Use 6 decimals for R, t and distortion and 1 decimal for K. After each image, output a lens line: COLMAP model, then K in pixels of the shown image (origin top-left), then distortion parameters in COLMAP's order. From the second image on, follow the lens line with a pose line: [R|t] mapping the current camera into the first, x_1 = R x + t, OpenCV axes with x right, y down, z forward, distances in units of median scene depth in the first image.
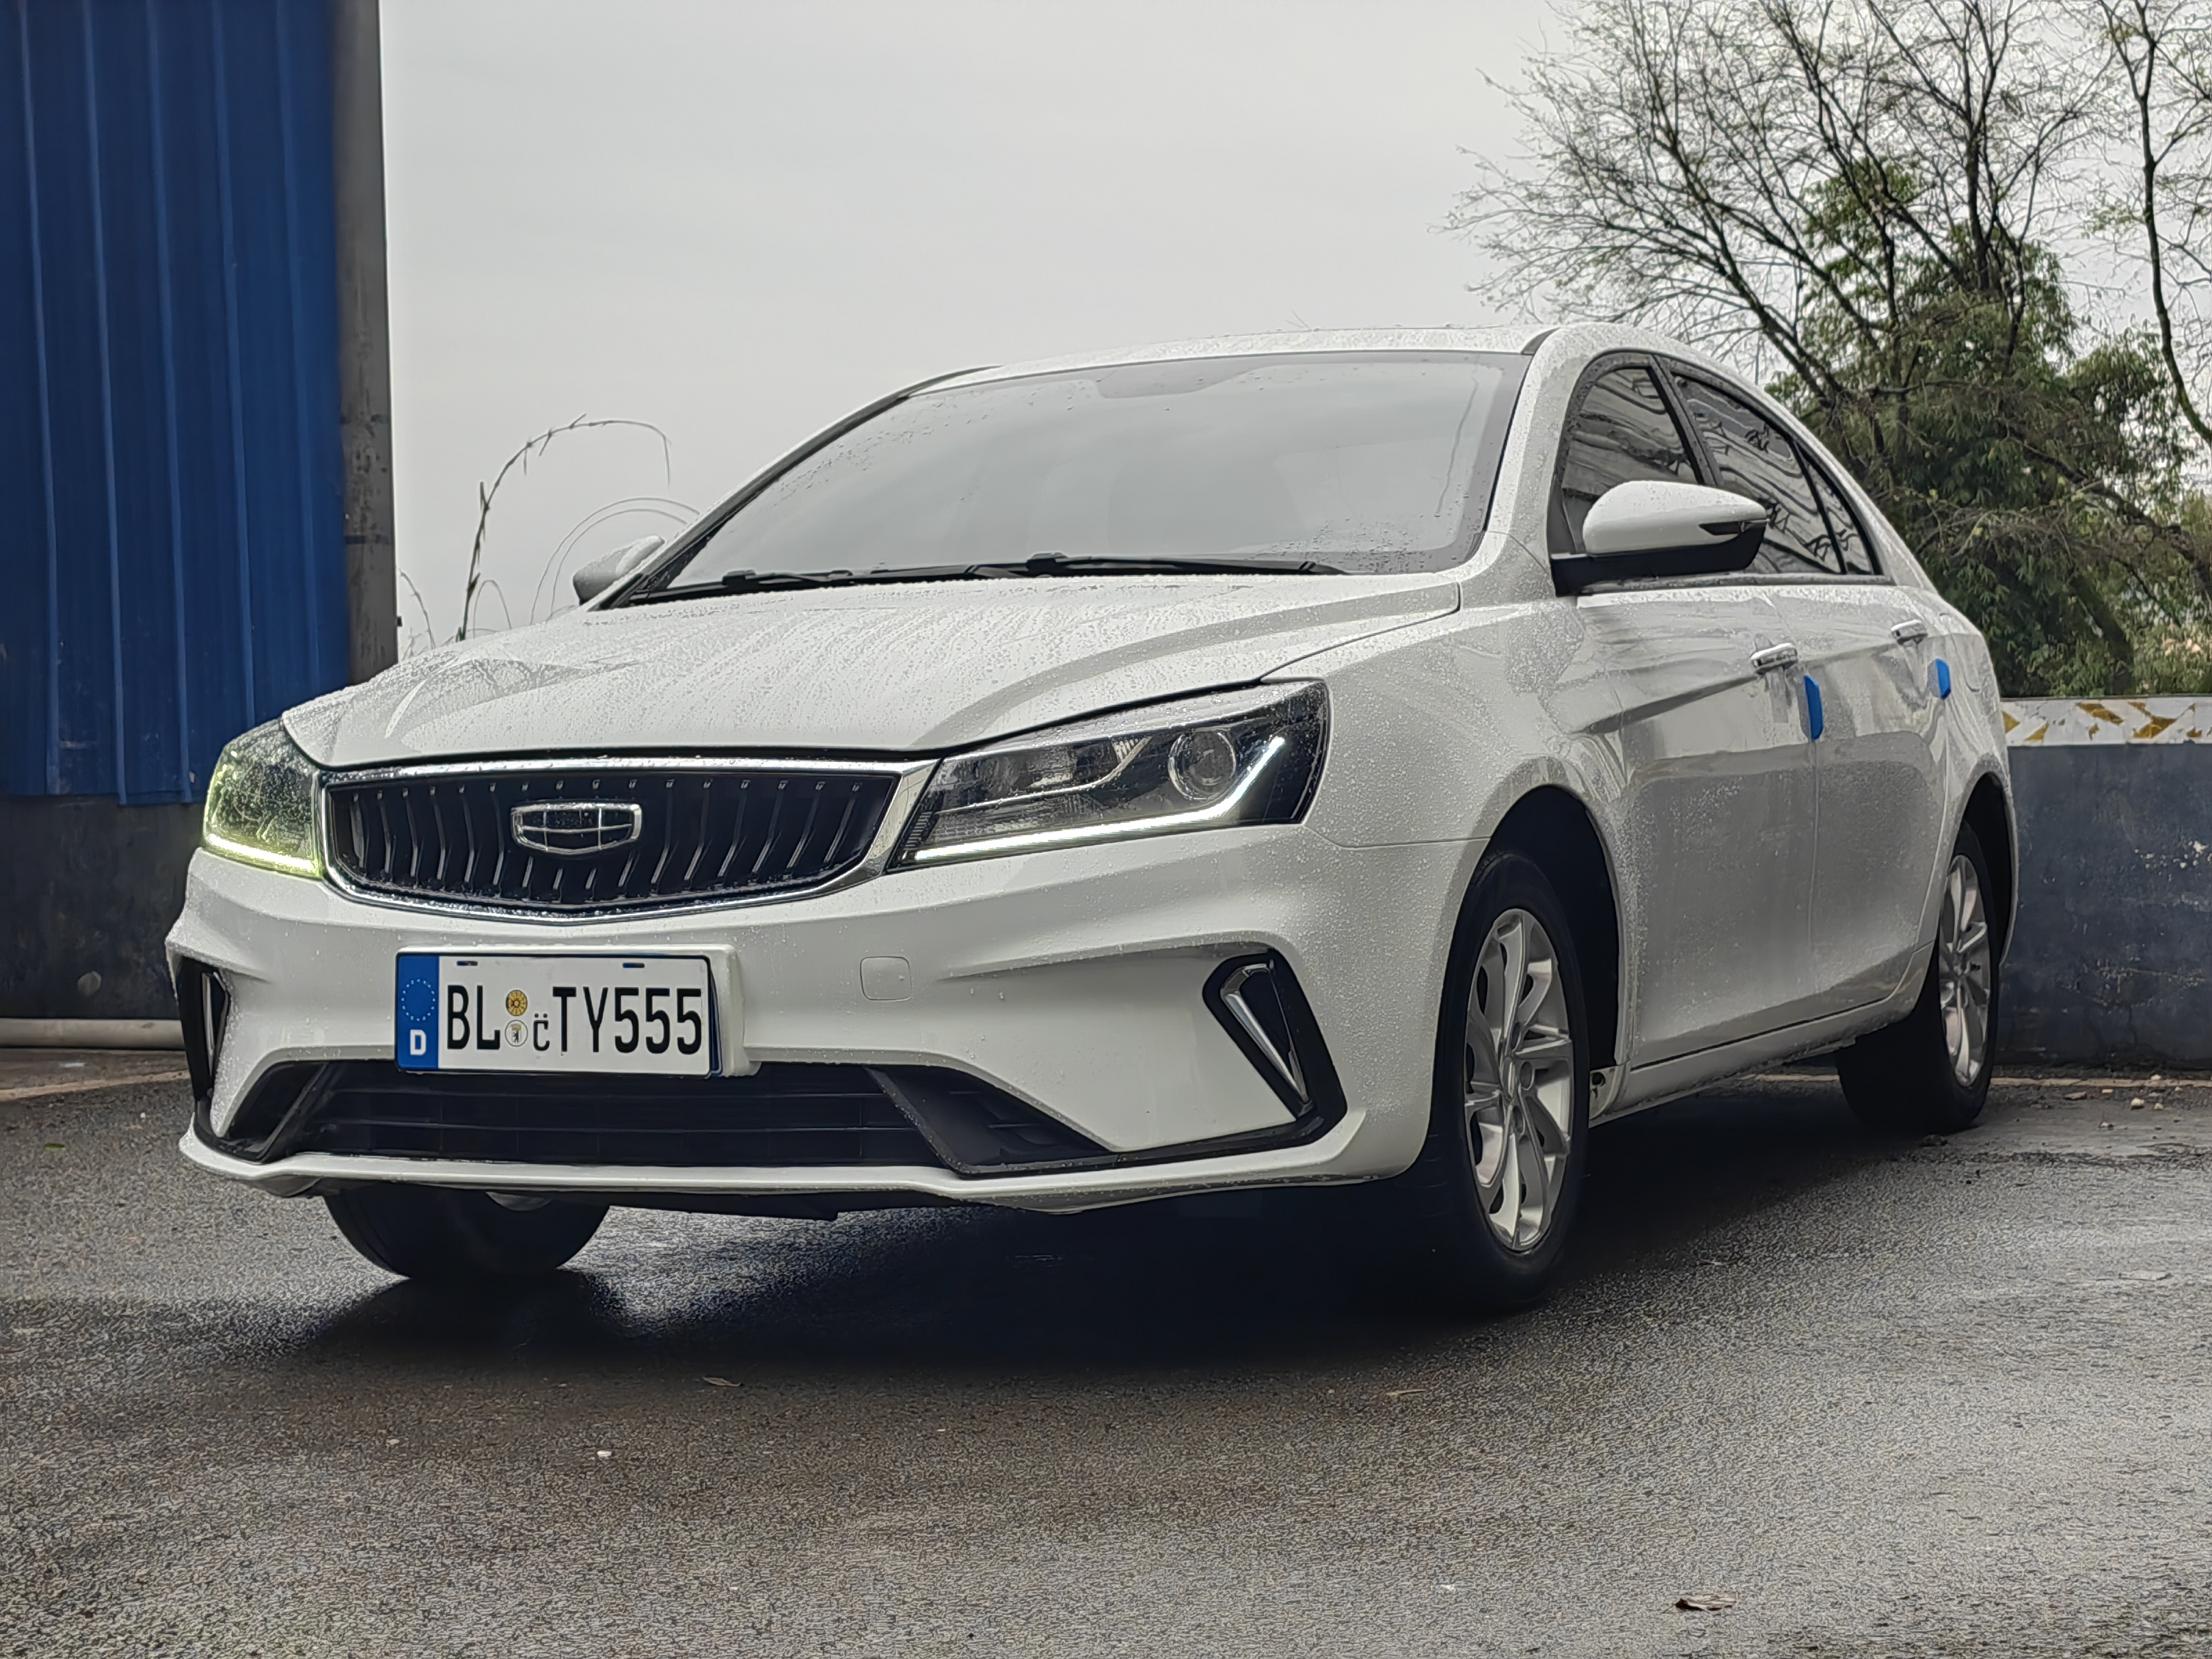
lens RADIAL K [[3811.3, 0, 1119.3], [0, 3811.3, 822.5], [0, 0, 1]] dist [0.081680, 0.000000]
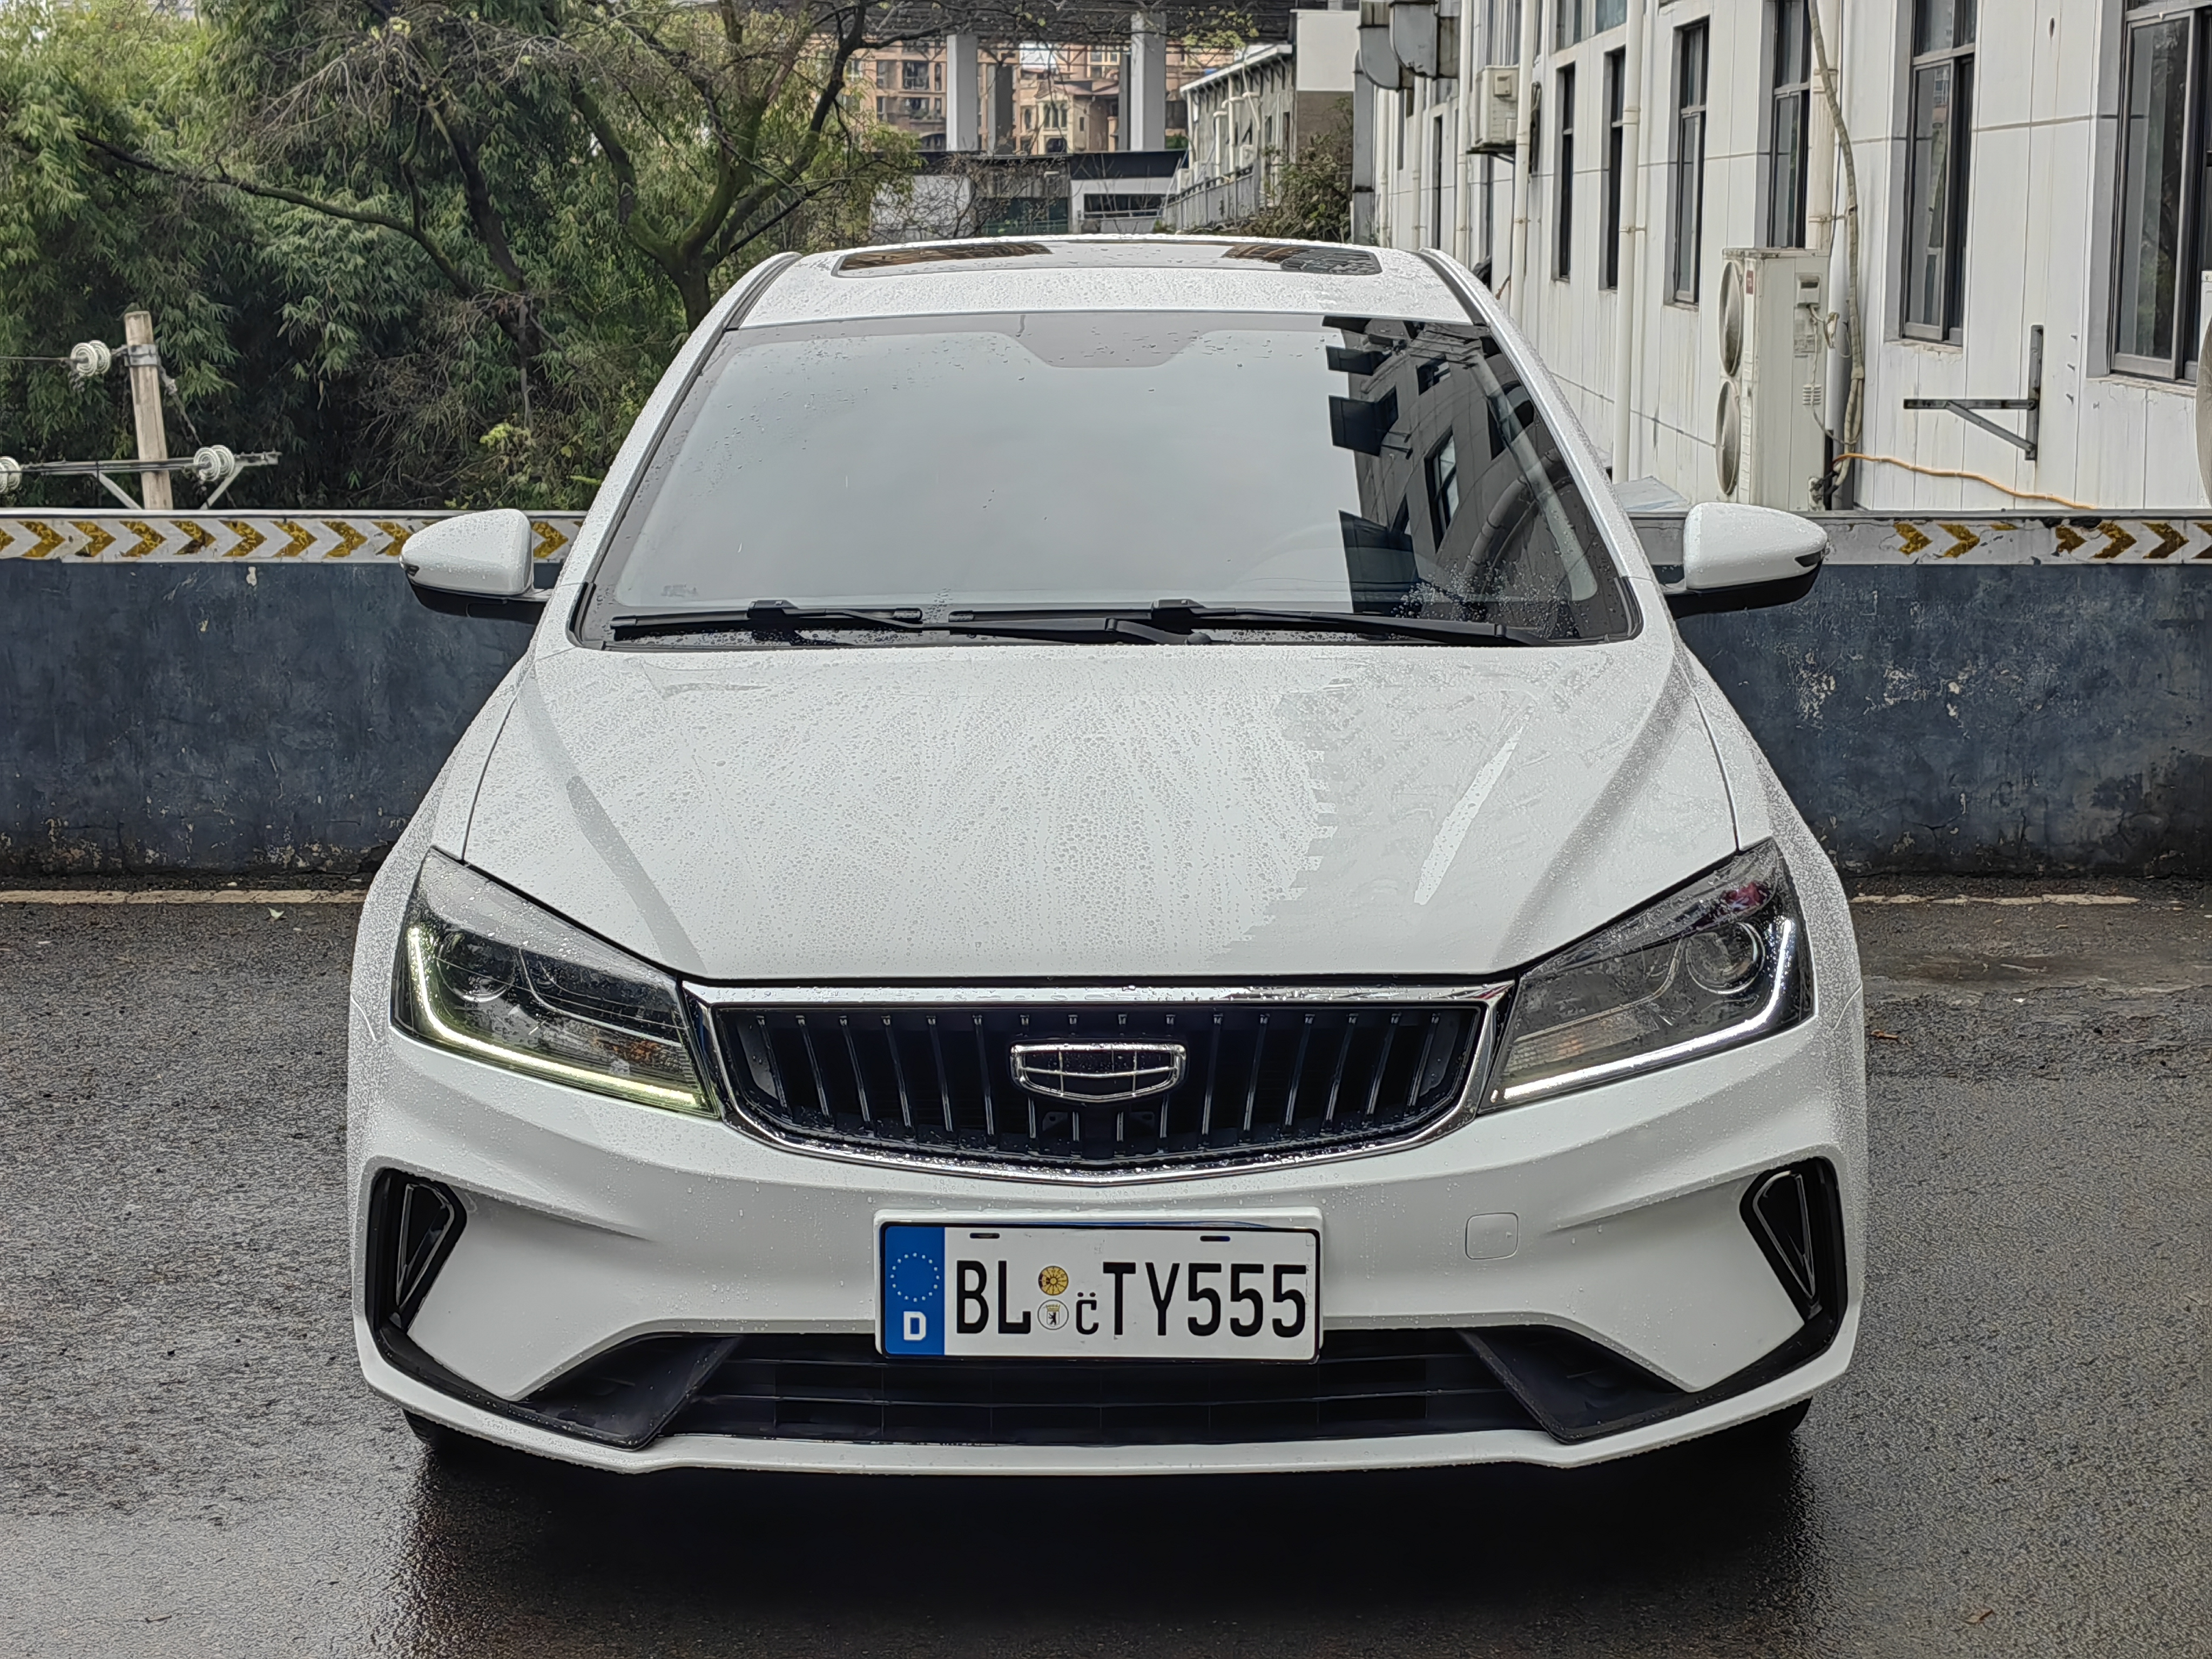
lens RADIAL K [[3811.3, 0, 1121.7], [0, 3811.3, 838.0], [0, 0, 1]] dist [0.081680, 0.000000]
pose [[0.912346, -0.048071, 0.406589, -0.492143], [-0.009847, 0.990220, 0.139170, -0.173039], [-0.409303, -0.130975, 0.902949, 0.228059]]
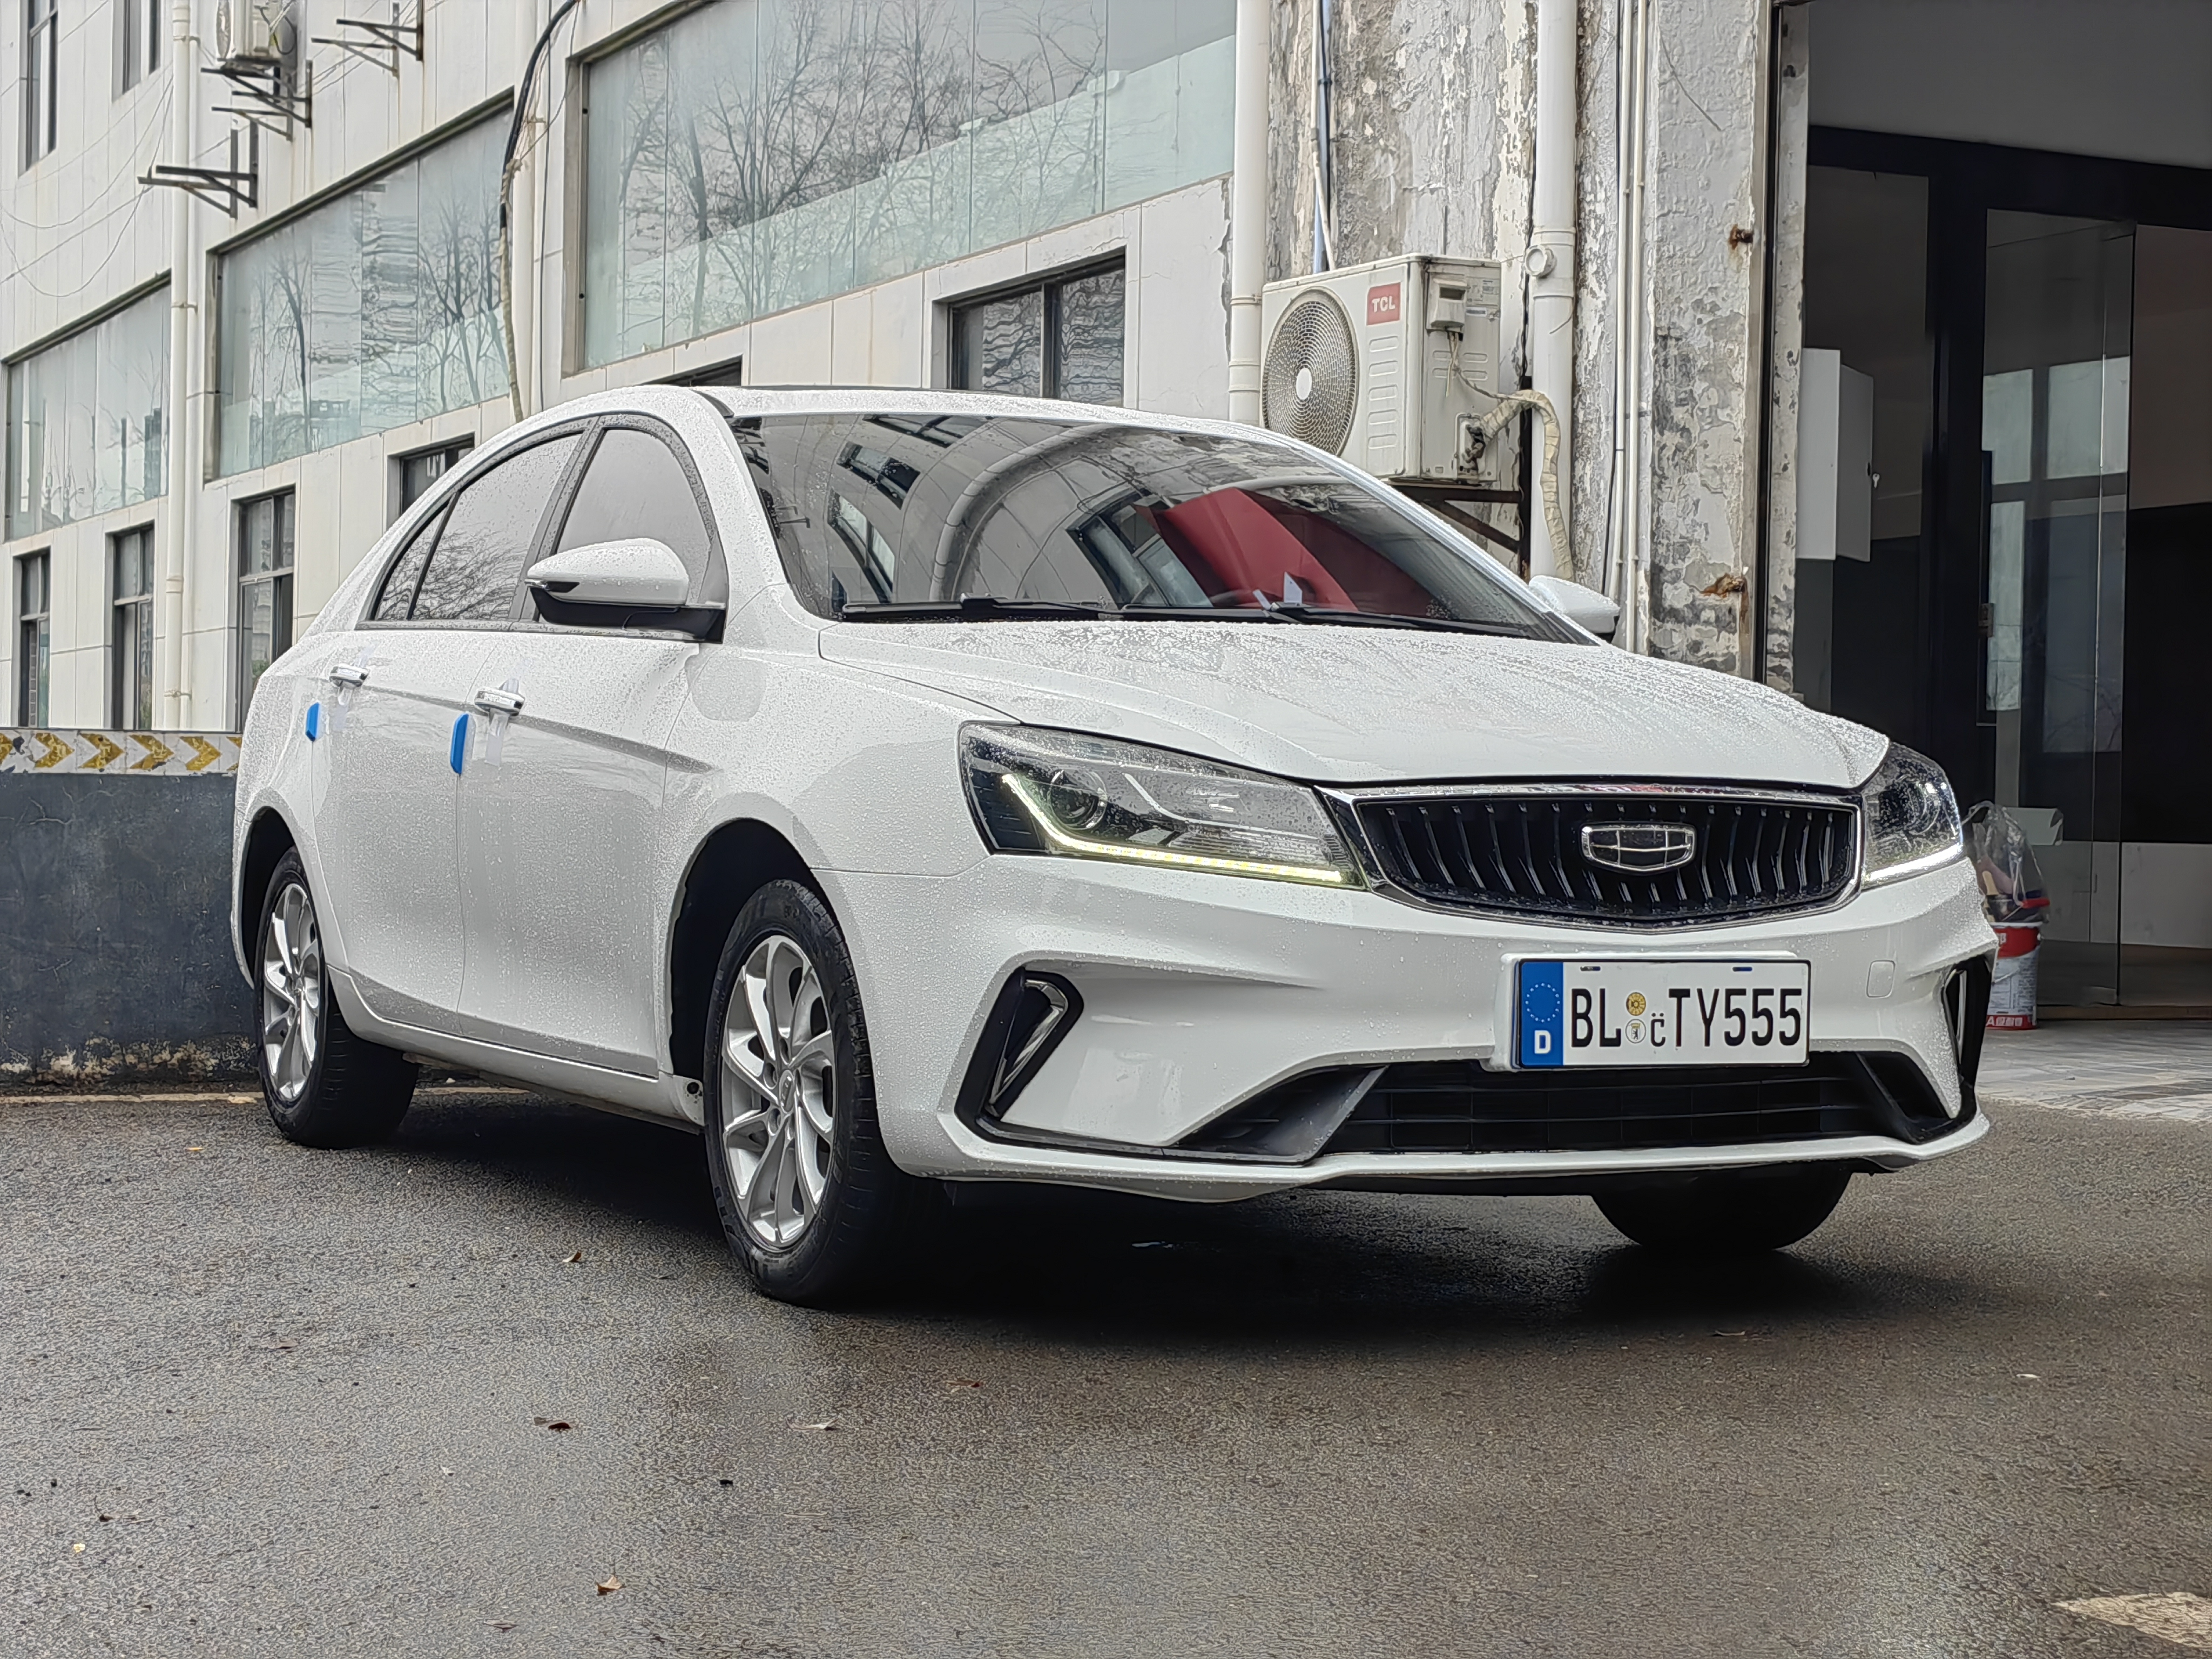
lens RADIAL K [[3811.3, 0, 1105.9], [0, 3811.3, 830.4], [0, 0, 1]] dist [0.081680, 0.000000]
pose [[0.630363, 0.024690, 0.775907, -1.122495], [-0.016812, 0.999694, -0.018153, 0.019620], [-0.776118, -0.001602, 0.630586, 0.421604]]
